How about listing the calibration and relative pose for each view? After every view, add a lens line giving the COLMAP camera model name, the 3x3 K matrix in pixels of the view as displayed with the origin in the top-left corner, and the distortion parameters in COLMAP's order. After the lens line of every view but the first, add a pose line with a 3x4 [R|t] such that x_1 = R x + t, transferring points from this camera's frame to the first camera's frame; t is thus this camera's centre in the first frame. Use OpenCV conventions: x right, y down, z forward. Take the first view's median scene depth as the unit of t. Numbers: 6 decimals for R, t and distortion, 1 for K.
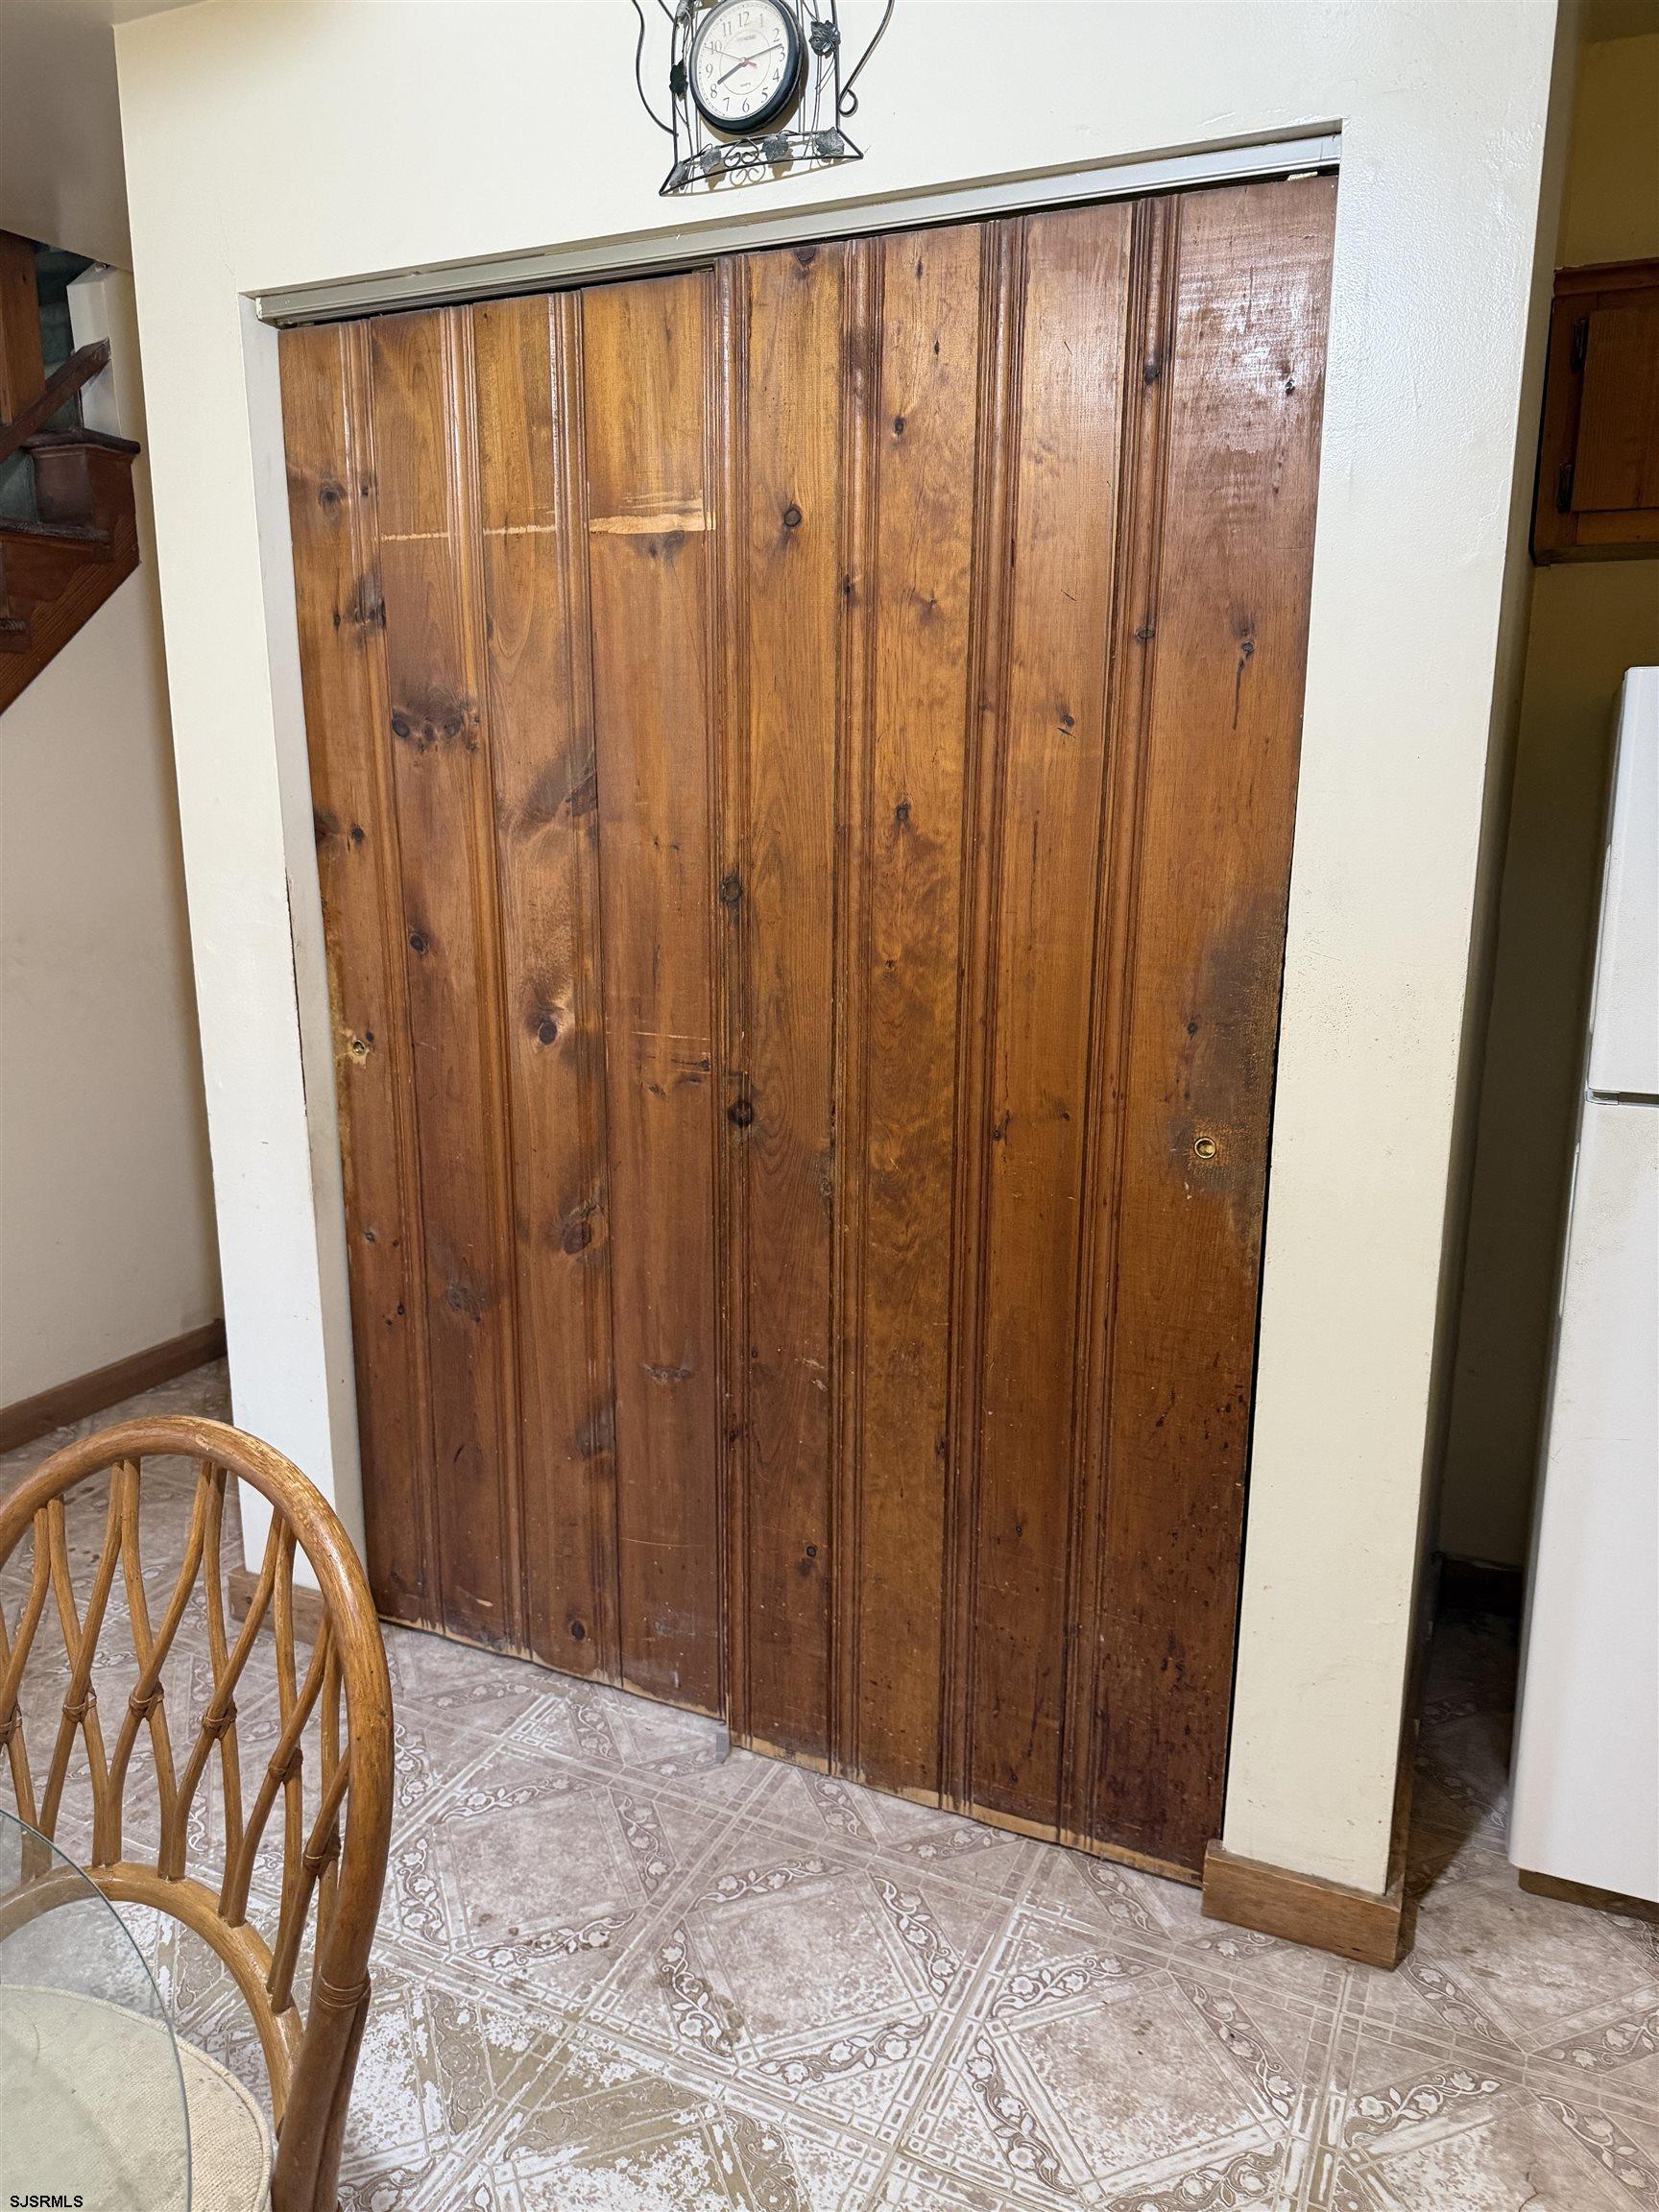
lens RADIAL K [[1511.5, 0, 829.5], [0, 1511.5, 1106.0], [0, 0, 1]] dist [0.130663, -0.229903]
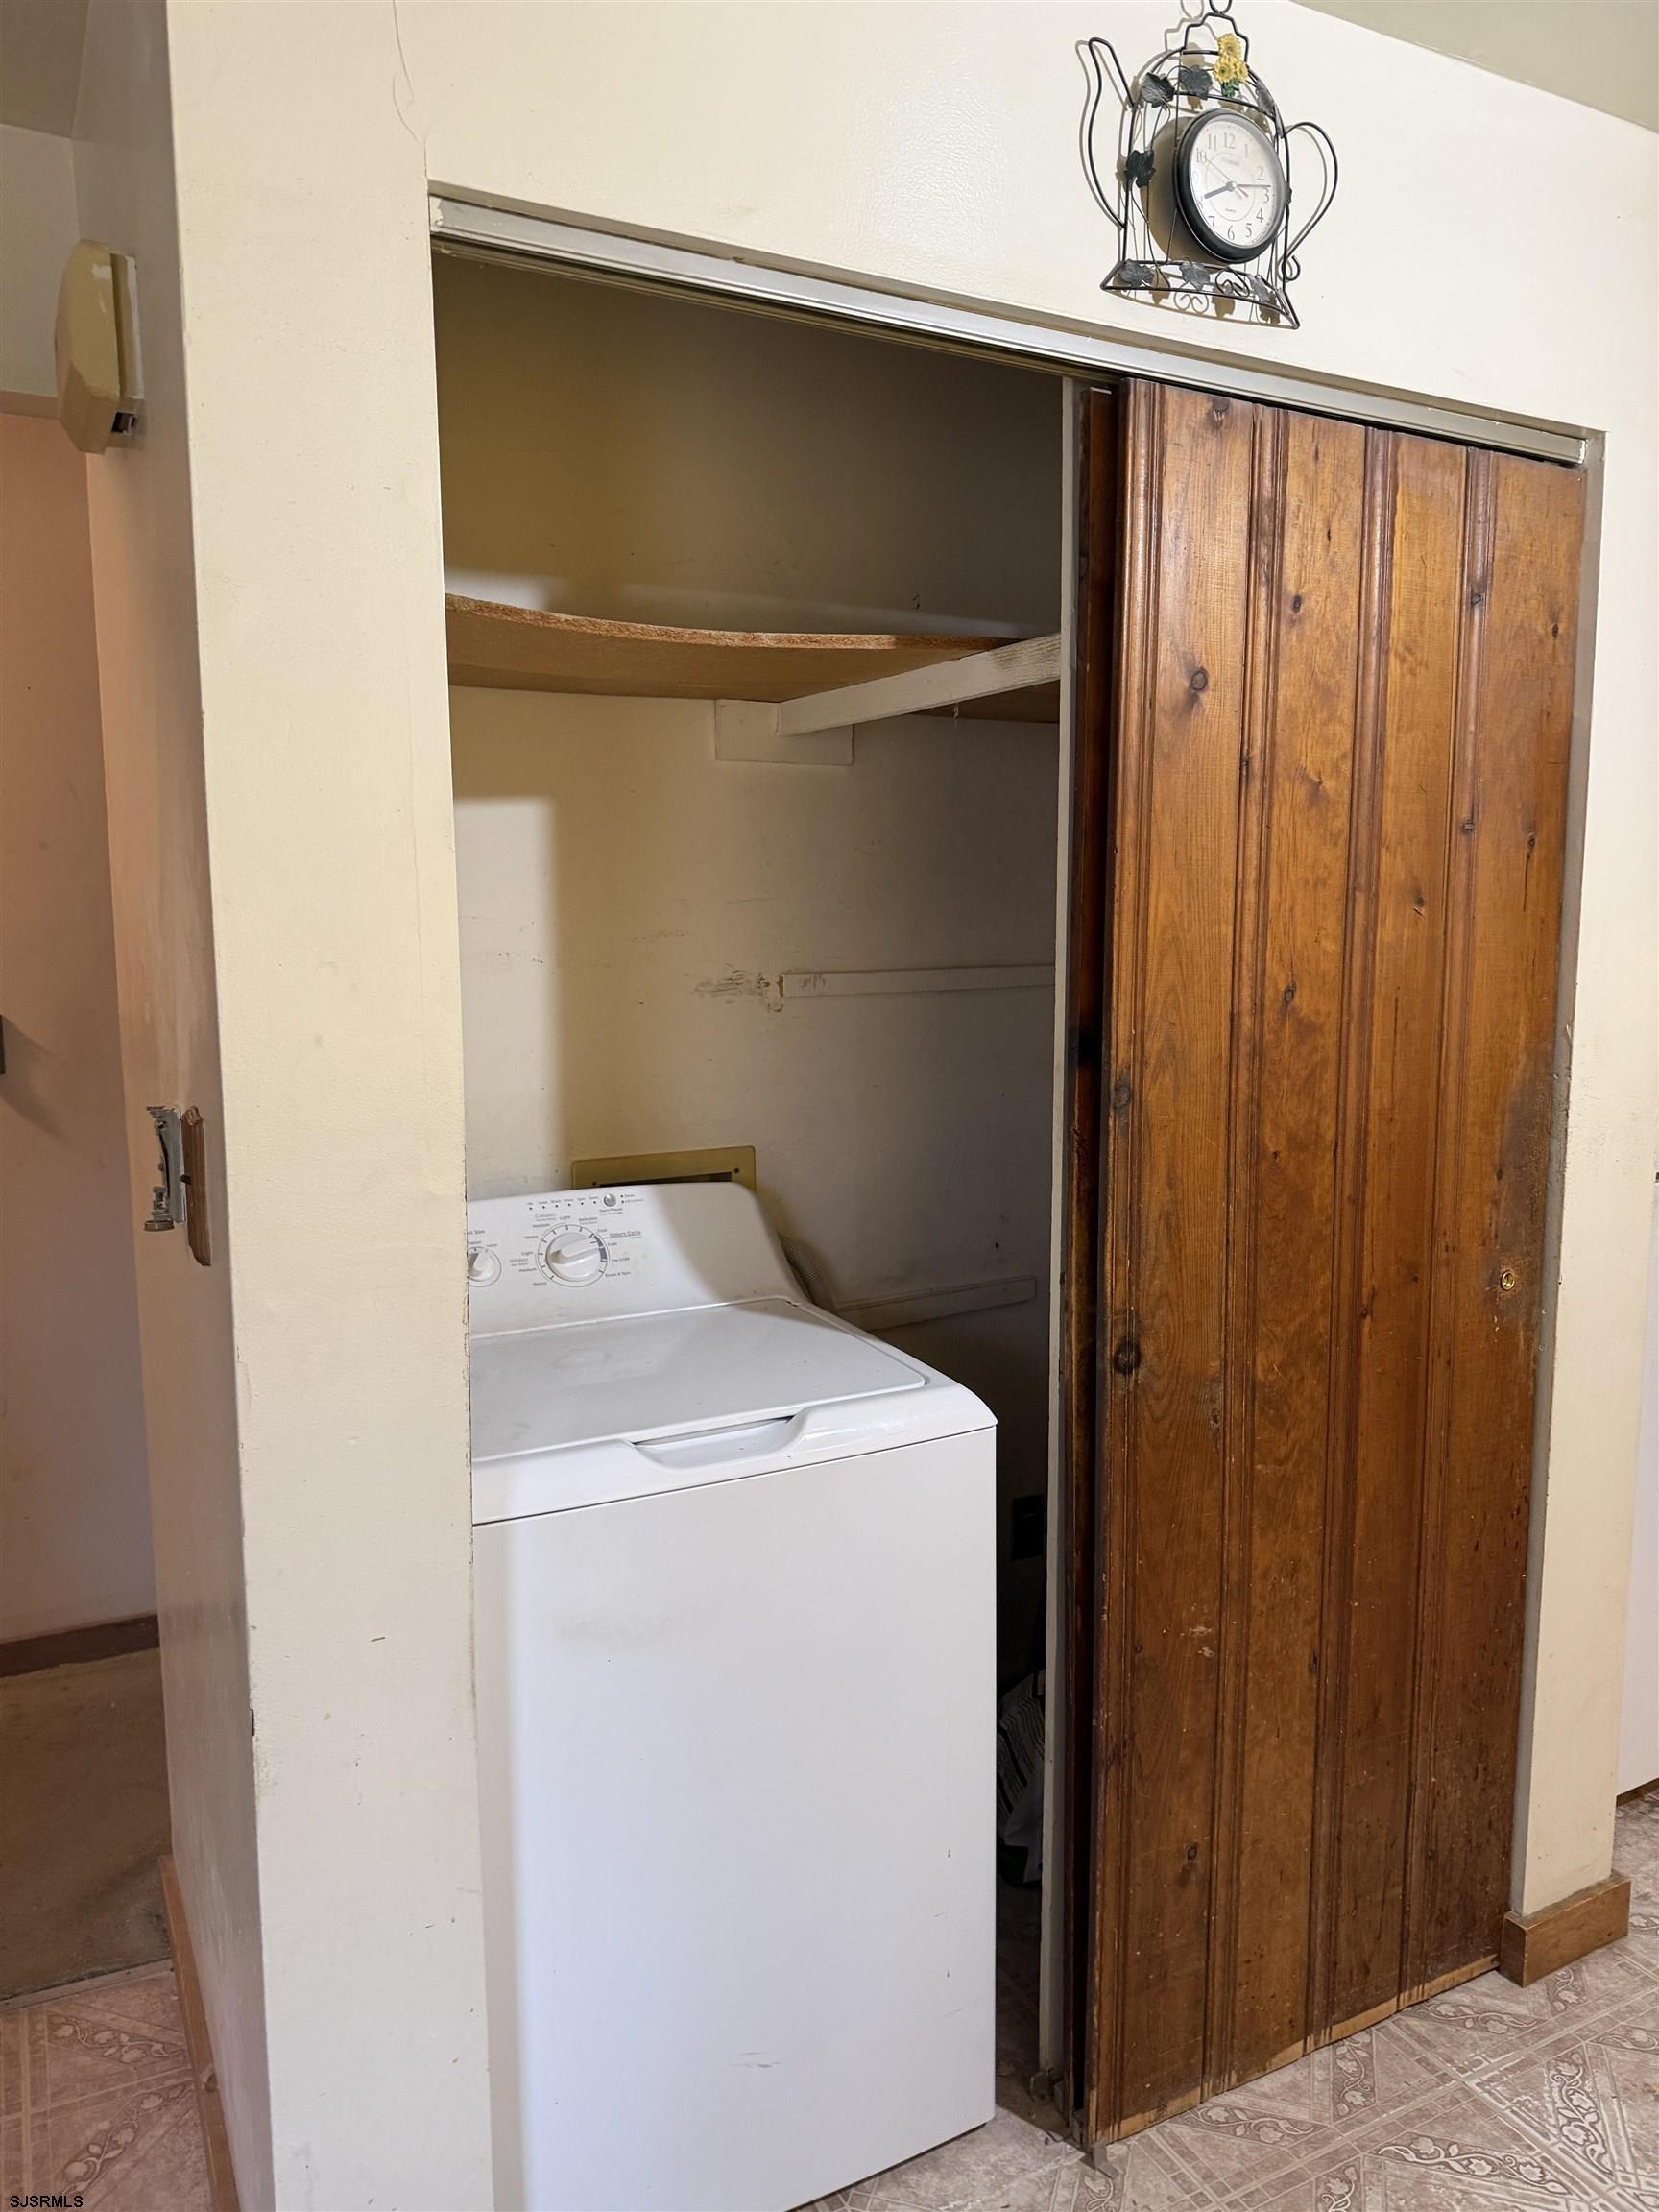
lens RADIAL K [[1556.4, 0, 829.5], [0, 1556.4, 1106.0], [0, 0, 1]] dist [0.022446, -0.023901]
pose [[0.607893, -0.105123, 0.787029, -0.895051], [0.180027, 0.983632, -0.007668, -0.170069], [-0.773341, 0.146348, 0.616868, 0.638332]]
